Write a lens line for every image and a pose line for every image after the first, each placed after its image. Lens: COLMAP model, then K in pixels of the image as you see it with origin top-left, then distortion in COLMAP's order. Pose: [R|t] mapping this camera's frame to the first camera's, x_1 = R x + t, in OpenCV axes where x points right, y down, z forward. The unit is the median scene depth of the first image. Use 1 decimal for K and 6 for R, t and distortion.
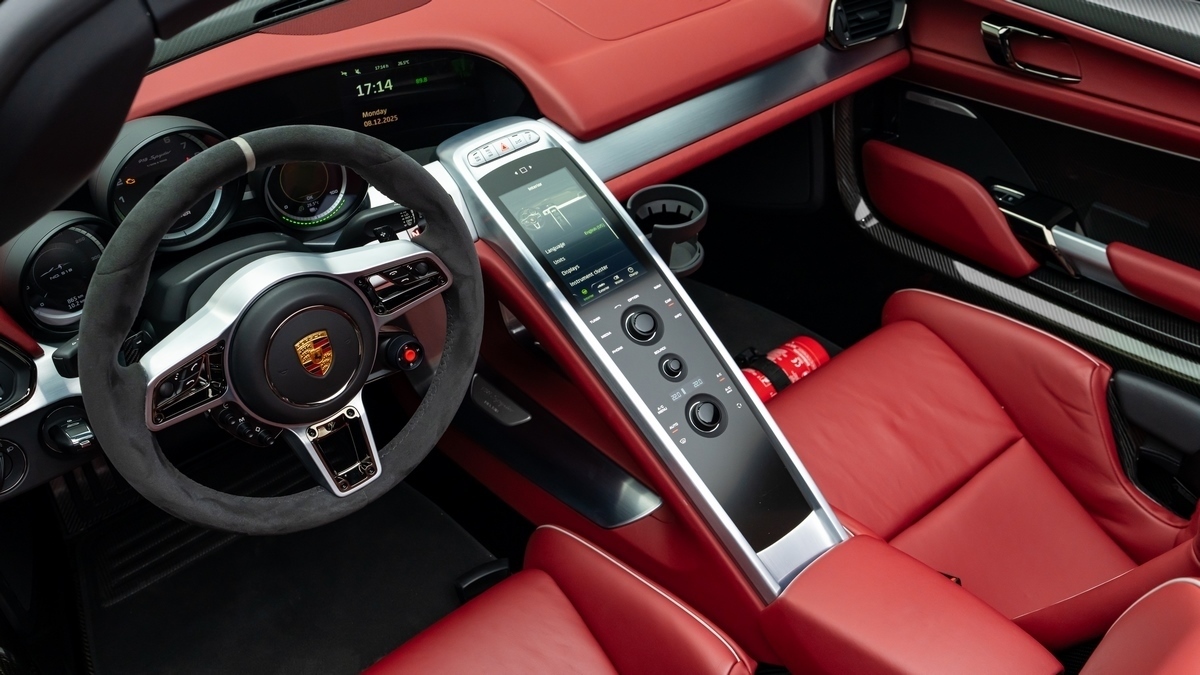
lens RADIAL K [[1201.8, 0, 600.0], [0, 1201.8, 337.5], [0, 0, 1]] dist [0.019324, 0.013496]
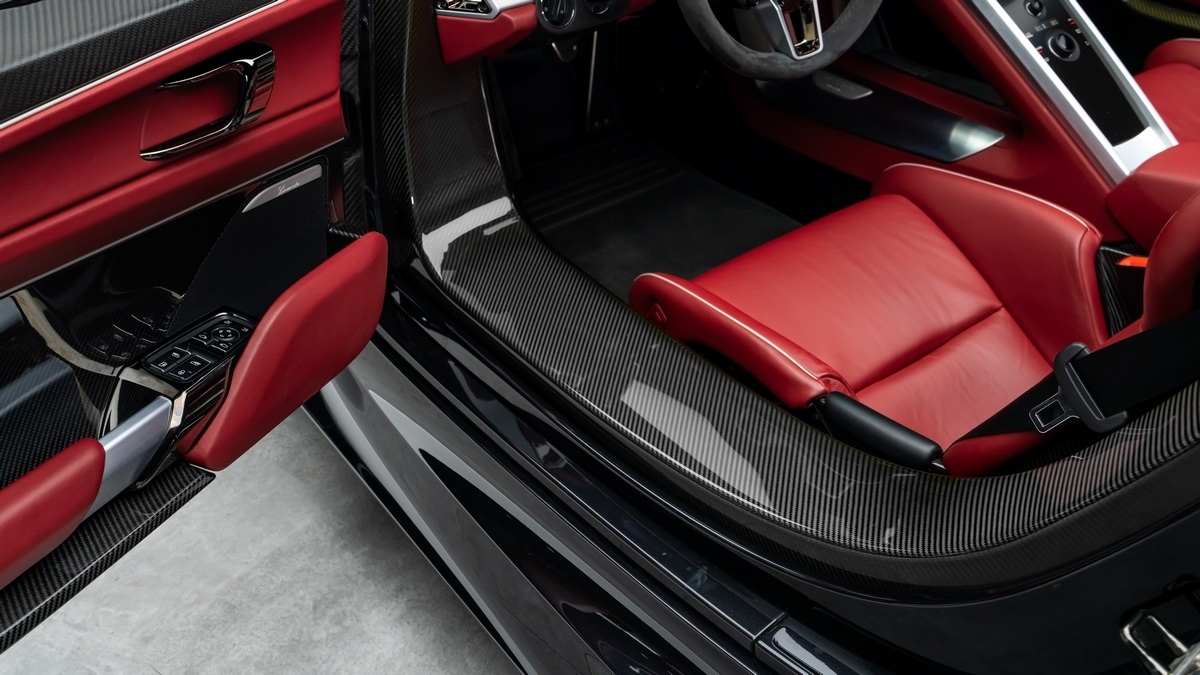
lens RADIAL K [[1201.8, 0, 600.0], [0, 1201.8, 337.5], [0, 0, 1]] dist [0.019324, 0.013496]
pose [[0.999086, 0.042264, -0.006320, -0.362422], [-0.042532, 0.997784, -0.051164, 0.447799], [0.004143, 0.051386, 0.998670, -0.222097]]
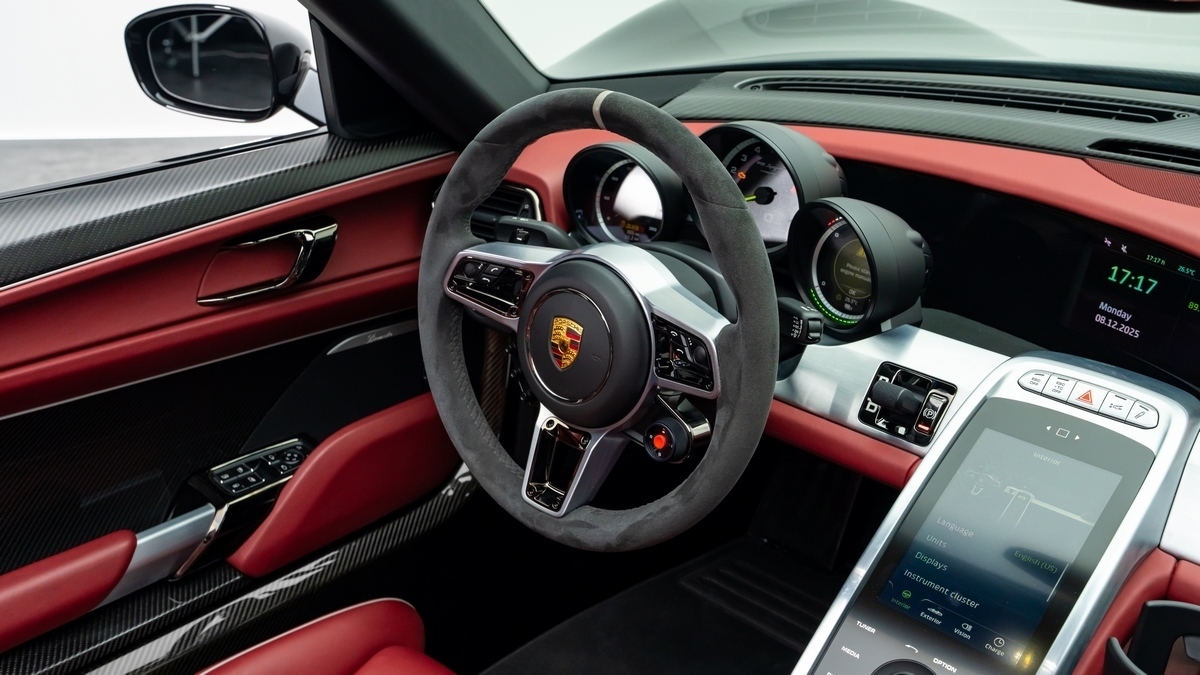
lens RADIAL K [[1201.8, 0, 600.0], [0, 1201.8, 337.5], [0, 0, 1]] dist [0.019324, 0.013496]
pose [[0.070665, 0.417583, -0.905887, 0.501863], [-0.599155, 0.743847, 0.296150, -0.234396], [0.797508, 0.521839, 0.302761, 0.638881]]
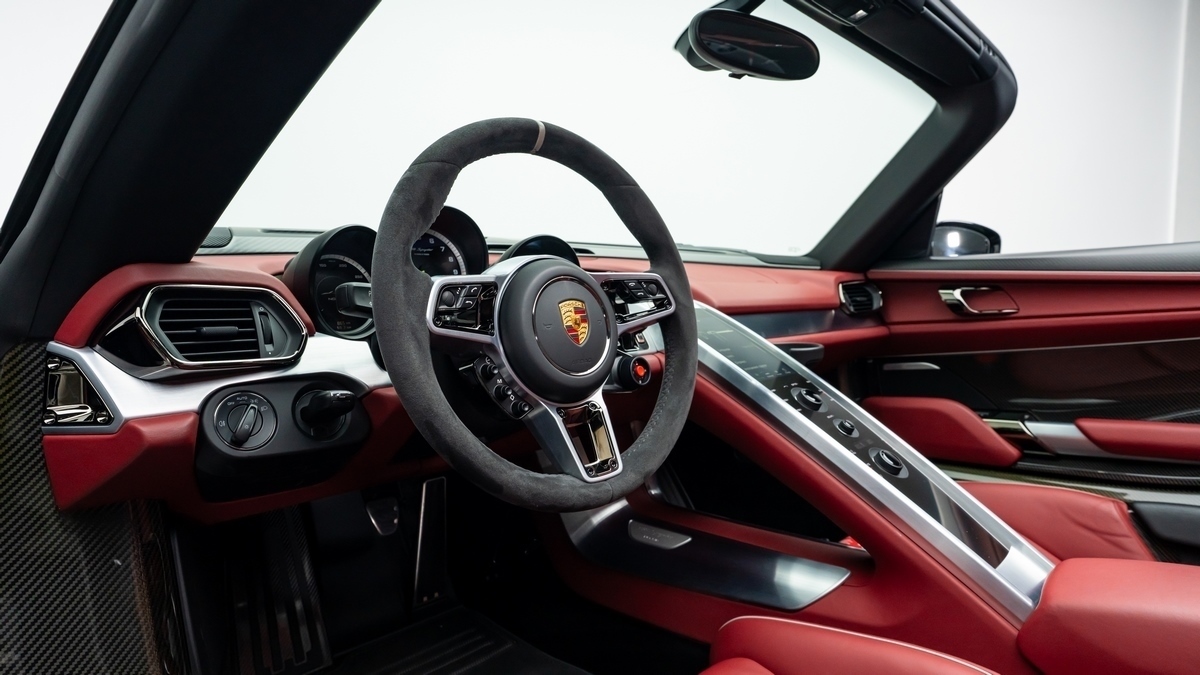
lens RADIAL K [[678.4, 0, 600.0], [0, 678.4, 337.5], [0, 0, 1]] dist [-0.030823, 0.001058]
pose [[0.995938, 0.000464, 0.090044, -0.229595], [0.050537, 0.824762, -0.563218, 0.304156], [-0.074527, 0.565480, 0.821388, 0.453477]]
